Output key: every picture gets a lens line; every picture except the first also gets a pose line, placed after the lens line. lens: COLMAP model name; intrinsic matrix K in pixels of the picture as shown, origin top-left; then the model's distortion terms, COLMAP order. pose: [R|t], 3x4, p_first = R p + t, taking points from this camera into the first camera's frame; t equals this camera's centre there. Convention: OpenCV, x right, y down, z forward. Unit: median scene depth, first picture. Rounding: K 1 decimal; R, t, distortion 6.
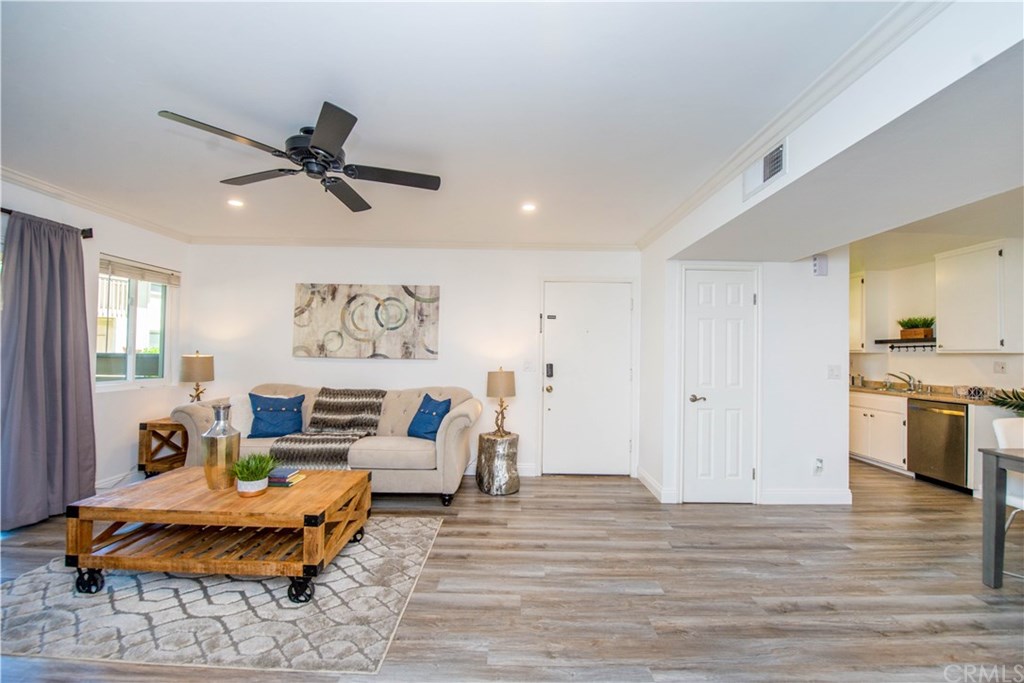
lens RADIAL K [[416.8, 0, 515.8], [0, 416.8, 344.1], [0, 0, 1]] dist [-0.018049, -0.002094]
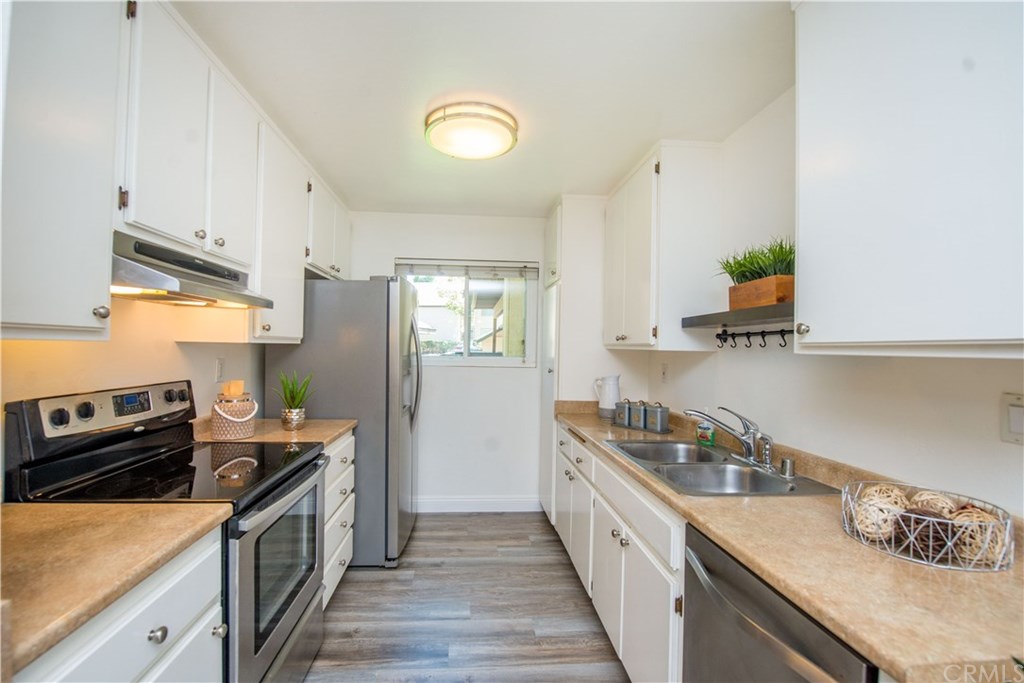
lens RADIAL K [[441.4, 0, 492.7], [0, 441.4, 345.6], [0, 0, 1]] dist [-0.014948, -0.002788]
pose [[0.997643, 0.003096, 0.068549, 0.976533], [-0.004436, 0.999802, 0.019415, 0.013595], [-0.068475, -0.019673, 0.997459, 0.871726]]
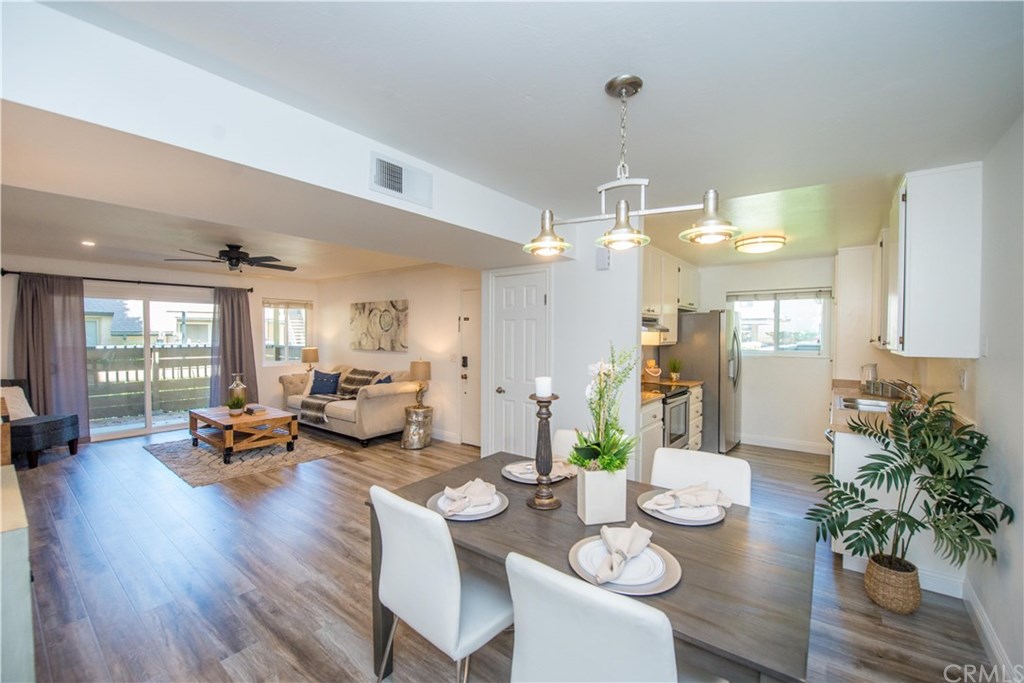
lens RADIAL K [[416.8, 0, 512.7], [0, 416.8, 345.1], [0, 0, 1]] dist [-0.018049, -0.002094]
pose [[0.789499, 0.003932, -0.613739, 1.152827], [0.019972, 0.999285, 0.032094, -0.028988], [0.613426, -0.037595, 0.788857, 0.122729]]
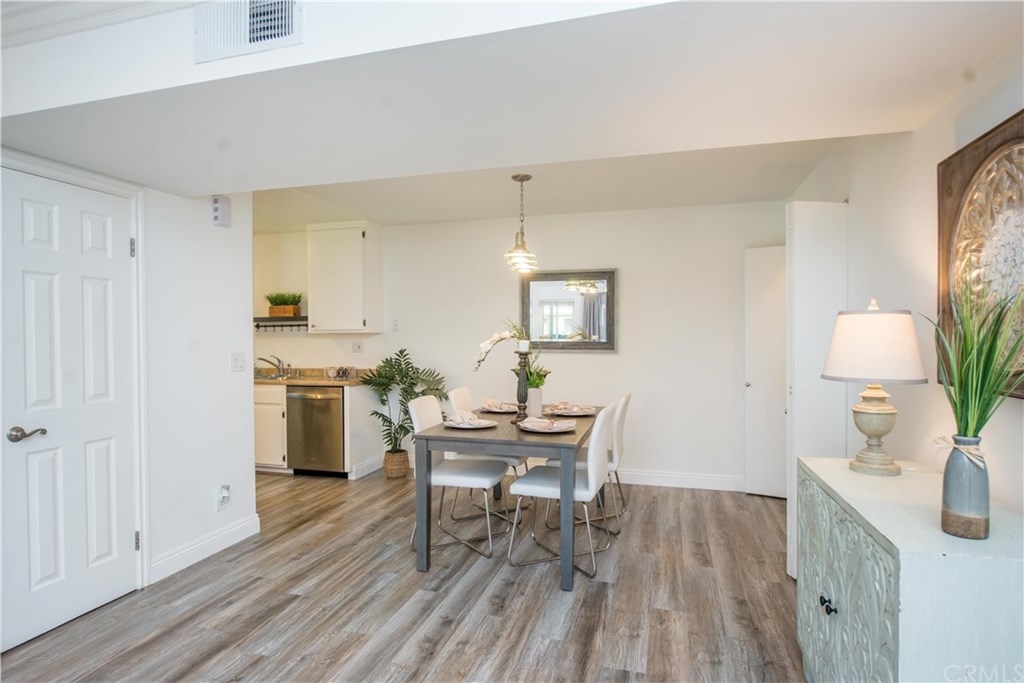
lens RADIAL K [[547.8, 0, 511.0], [0, 547.8, 342.6], [0, 0, 1]] dist [-0.005061, 0.001097]
pose [[0.284267, -0.030695, 0.958254, -0.019551], [-0.009819, 0.999342, 0.034924, -0.005350], [-0.958695, -0.019337, 0.283779, 0.259867]]
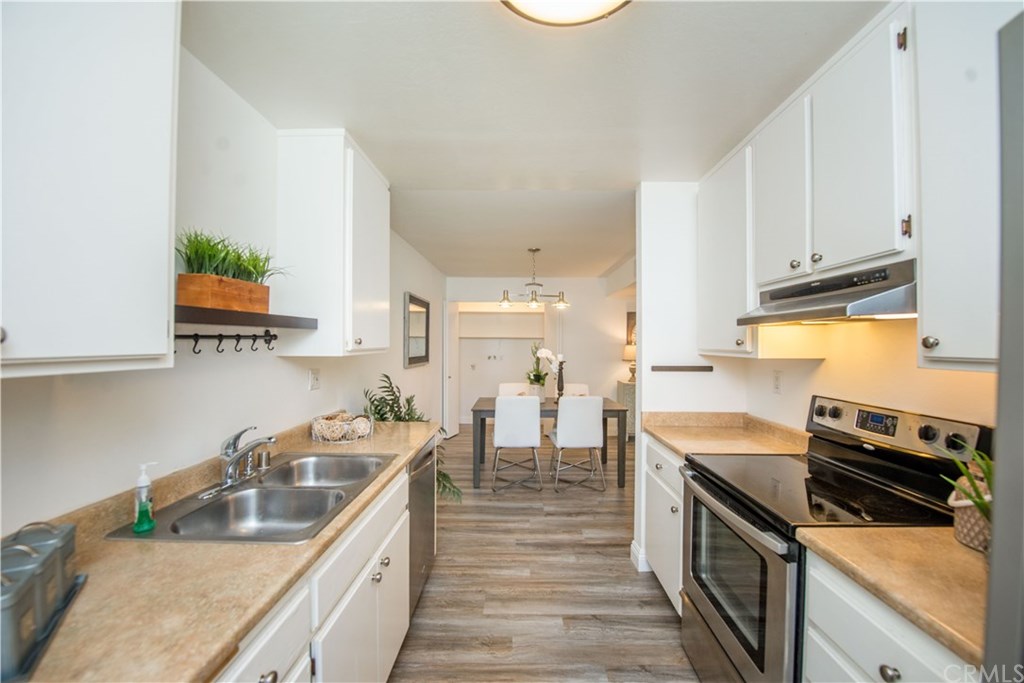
lens RADIAL K [[416.8, 0, 517.7], [0, 416.8, 345.4], [0, 0, 1]] dist [-0.018049, -0.002094]
pose [[-0.999780, -0.020918, -0.001605, 1.019544], [-0.020897, 0.999706, -0.012313, 0.014470], [0.001863, -0.012277, -0.999923, 1.734603]]
